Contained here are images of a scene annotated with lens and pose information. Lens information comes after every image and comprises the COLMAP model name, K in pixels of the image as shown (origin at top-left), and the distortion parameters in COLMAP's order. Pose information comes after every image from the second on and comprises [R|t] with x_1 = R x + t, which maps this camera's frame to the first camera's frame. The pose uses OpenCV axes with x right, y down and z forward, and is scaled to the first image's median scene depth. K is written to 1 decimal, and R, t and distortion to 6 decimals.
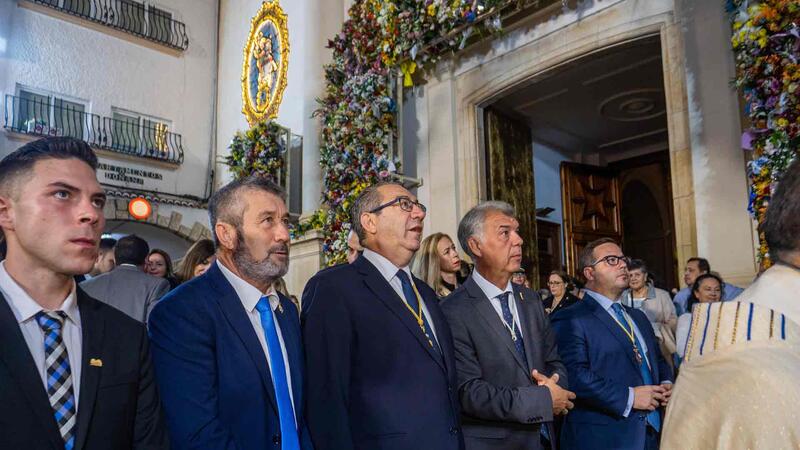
lens RADIAL K [[566.1, 0, 399.6], [0, 566.1, 270.1], [0, 0, 1]] dist [-0.048027, 0.020548]
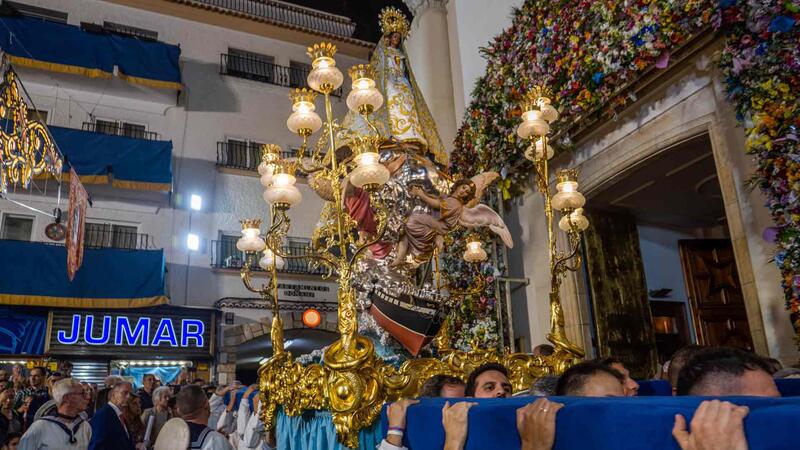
lens RADIAL K [[566.1, 0, 399.6], [0, 566.1, 270.1], [0, 0, 1]] dist [-0.048027, 0.020548]
pose [[0.943142, -0.111807, -0.313022, 0.157587], [0.067979, 0.986706, -0.147615, -0.032028], [0.325365, 0.117943, 0.938204, -0.130910]]
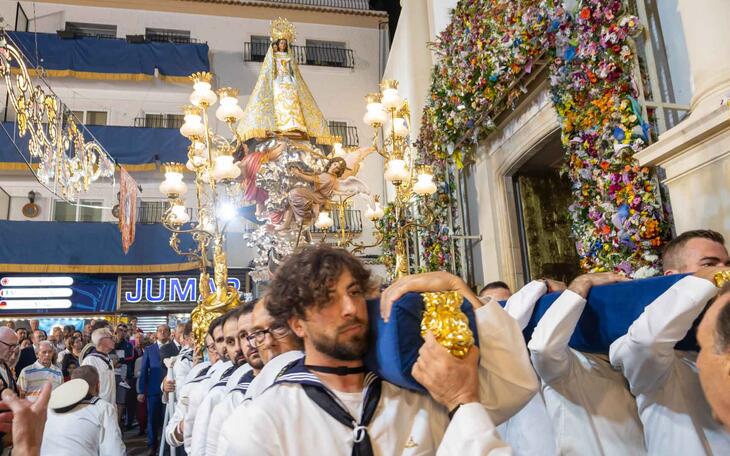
lens RADIAL K [[592.8, 0, 365.0], [0, 592.8, 228.0], [0, 0, 1]] dist [-0.012283, -0.006520]
pose [[0.859368, -0.152580, -0.488064, 0.503883], [0.098718, 0.985994, -0.134424, -0.020101], [0.501739, 0.067339, 0.862394, -0.333215]]
